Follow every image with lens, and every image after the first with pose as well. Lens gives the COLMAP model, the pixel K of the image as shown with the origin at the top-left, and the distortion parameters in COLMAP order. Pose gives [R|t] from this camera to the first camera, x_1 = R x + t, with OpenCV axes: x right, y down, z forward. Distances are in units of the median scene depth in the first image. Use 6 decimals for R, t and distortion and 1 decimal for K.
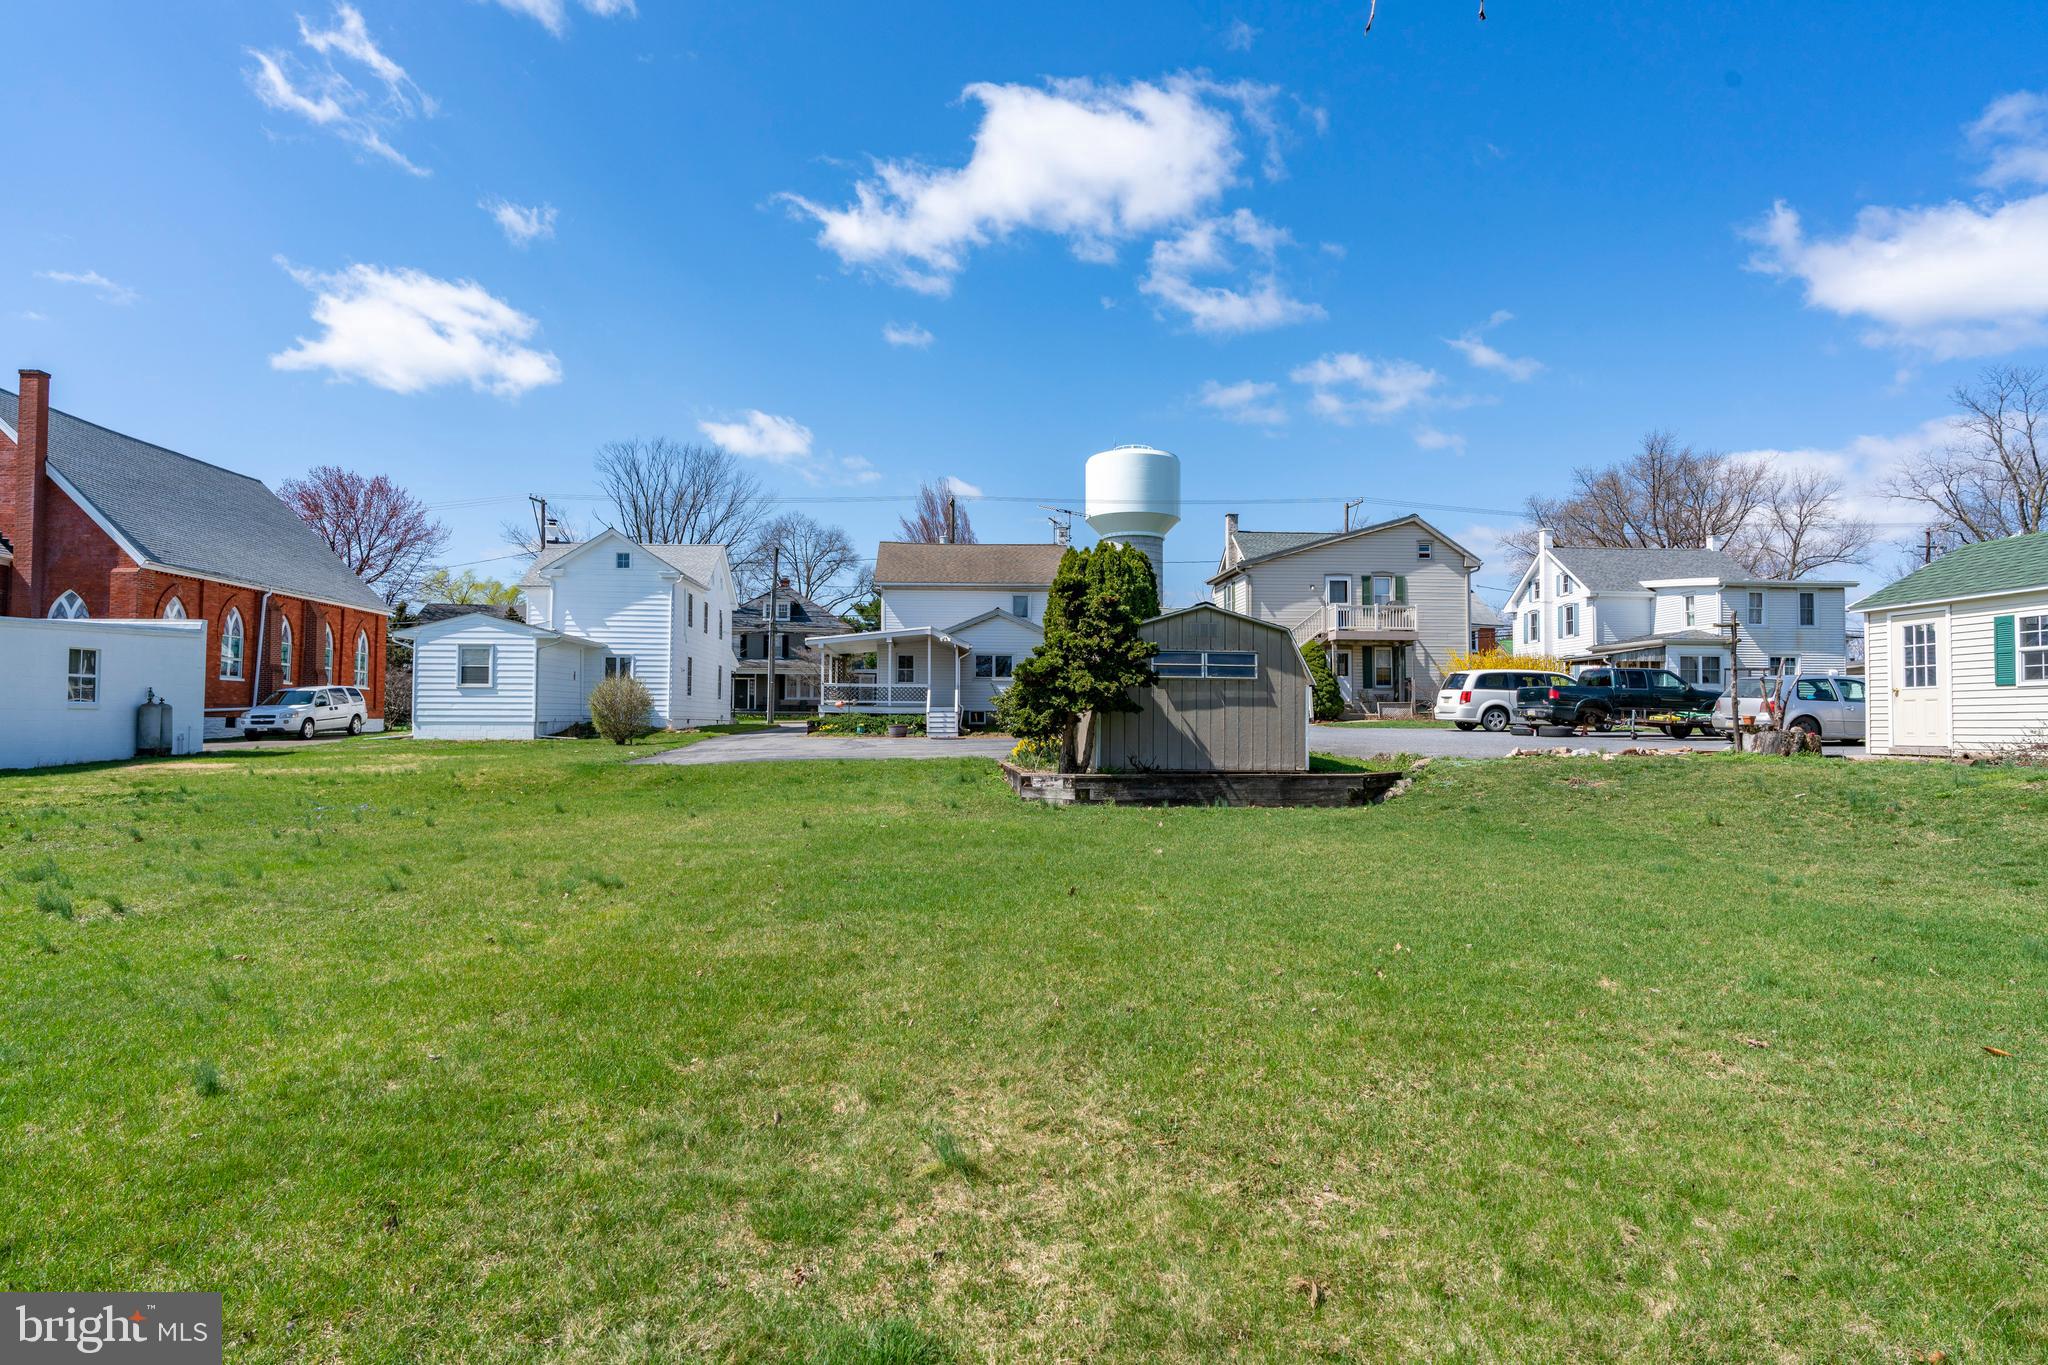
lens RADIAL K [[1093.0, 0, 1024.0], [0, 1093.0, 682.5], [0, 0, 1]] dist [0.010892, -0.000350]
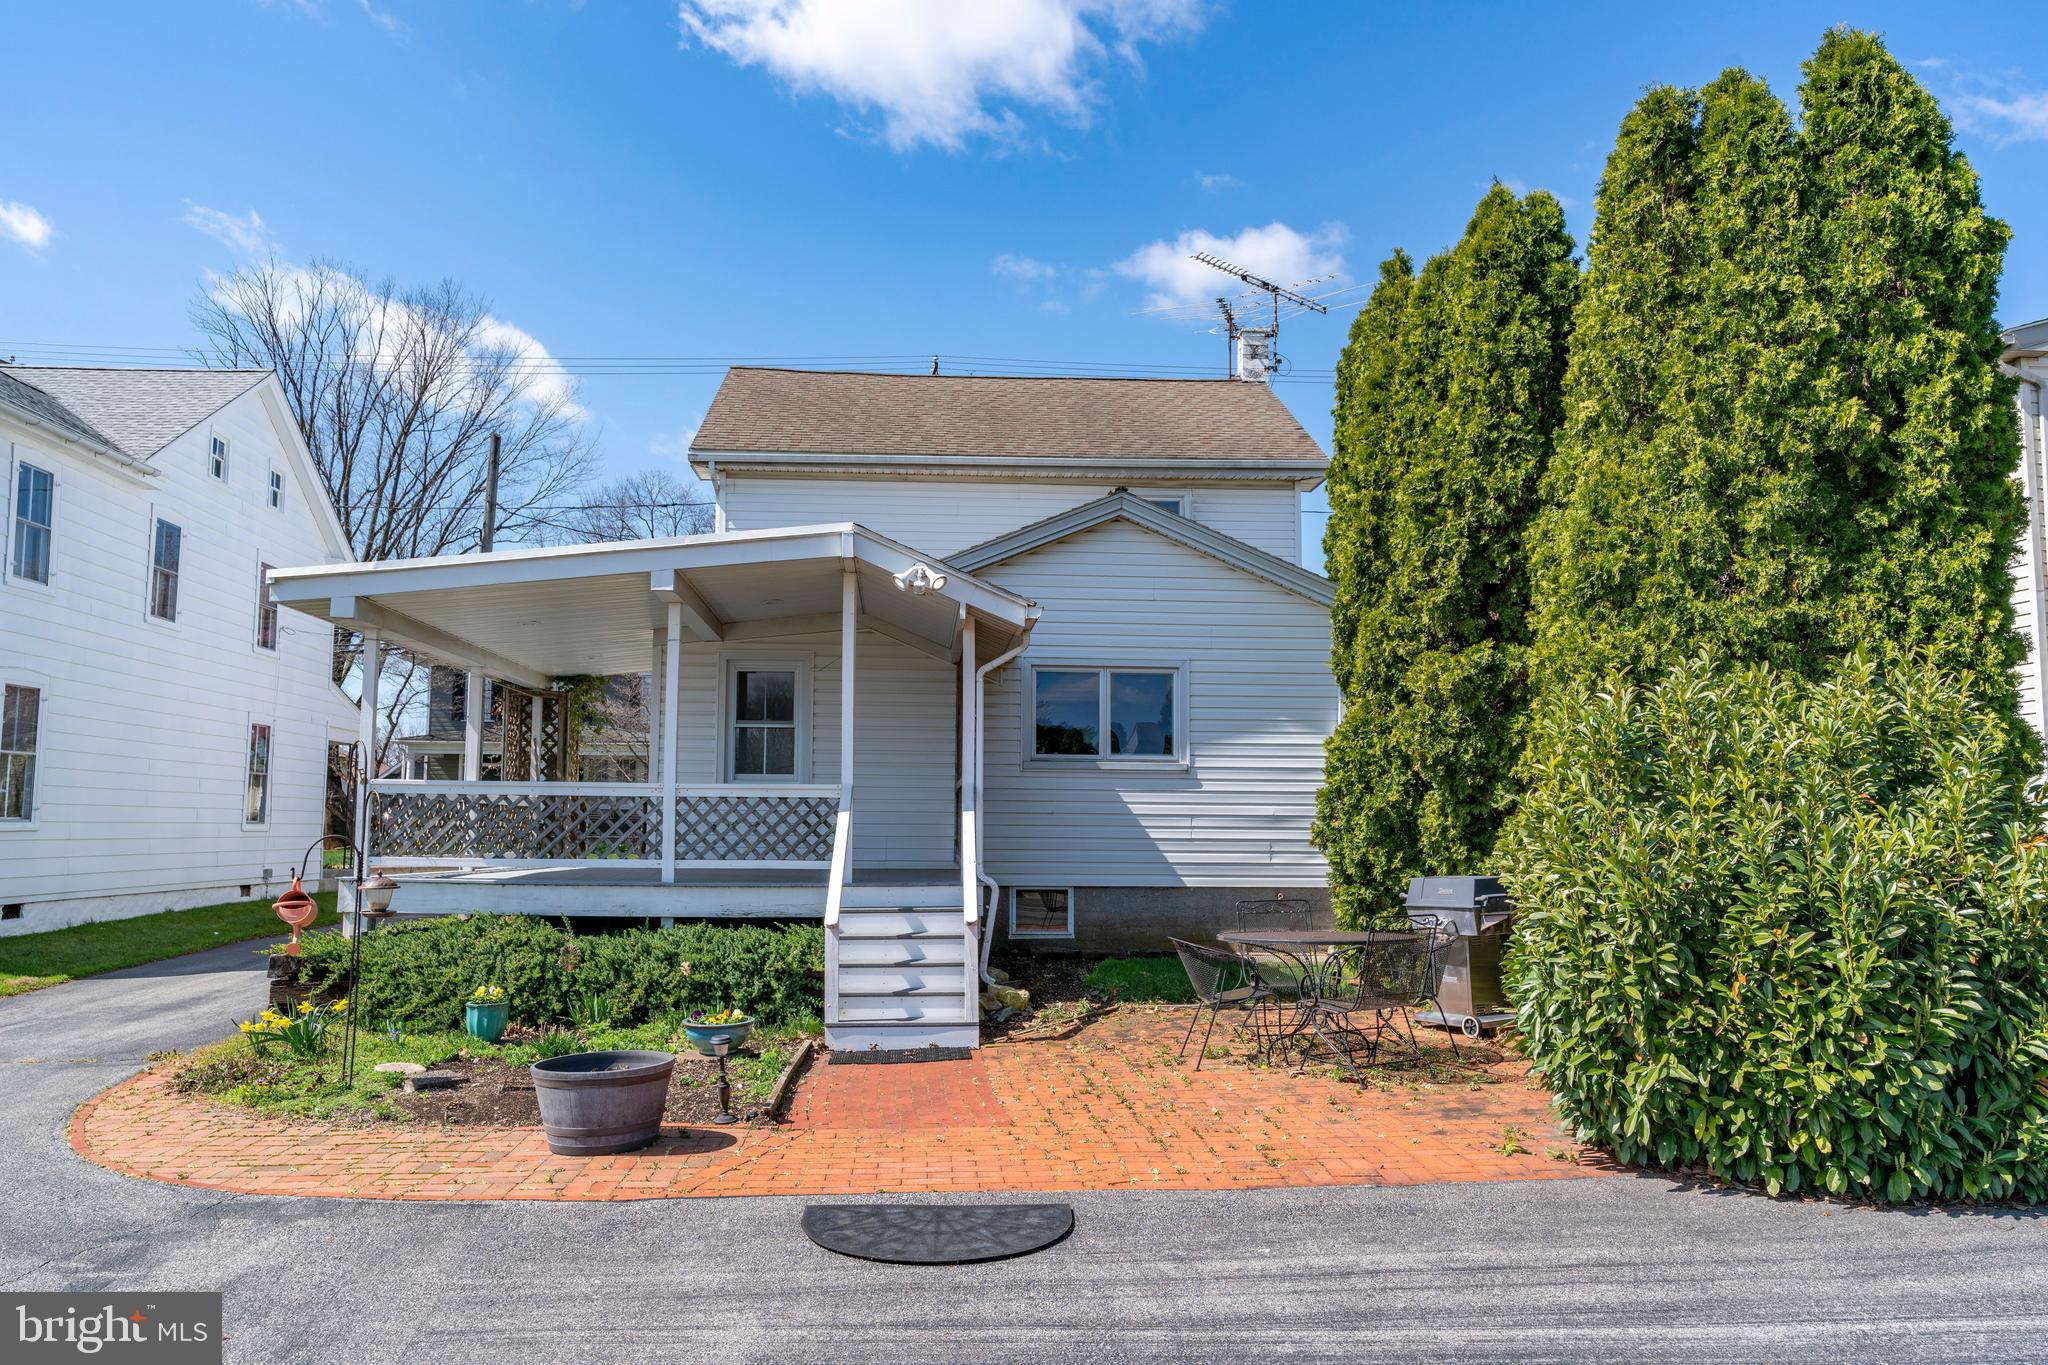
lens RADIAL K [[1491.7, 0, 1024.0], [0, 1491.7, 682.5], [0, 0, 1]] dist [0.000851, 0.000116]
pose [[0.999989, 0.000210, -0.004591, -0.048262], [-0.000472, 0.998365, -0.057156, -0.002274], [0.004572, 0.057158, 0.998355, 0.684341]]
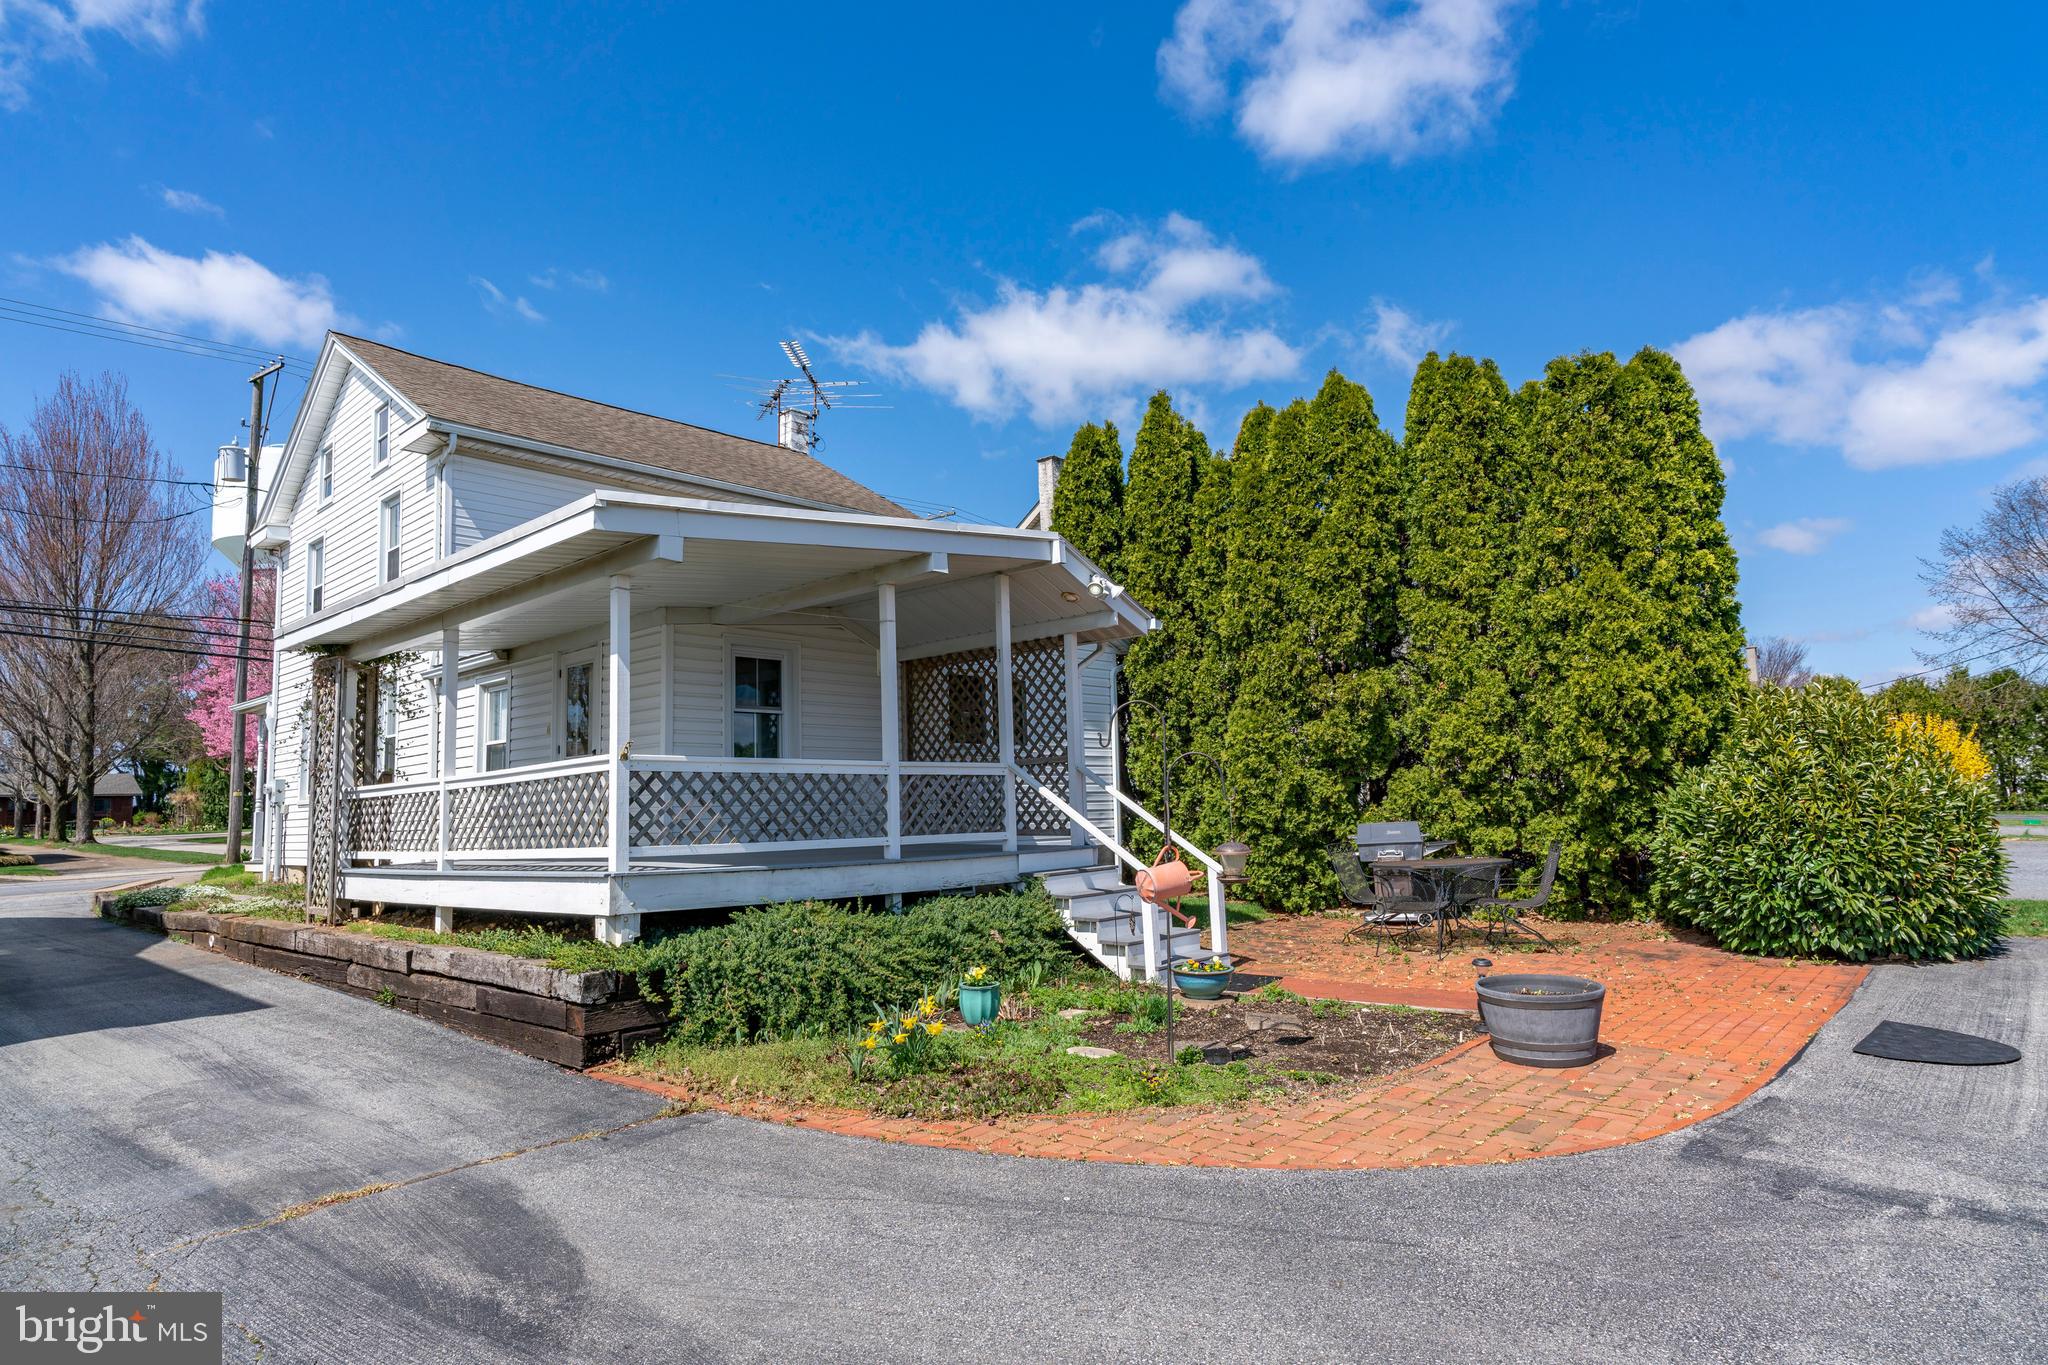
lens RADIAL K [[1137.2, 0, 1016.4], [0, 1137.2, 683.9], [0, 0, 1]] dist [0.009783, -0.001218]
pose [[0.732506, 0.050850, 0.678858, -0.266674], [0.004484, 0.996824, -0.079505, 0.003873], [-0.680746, 0.061282, 0.729952, 0.799157]]
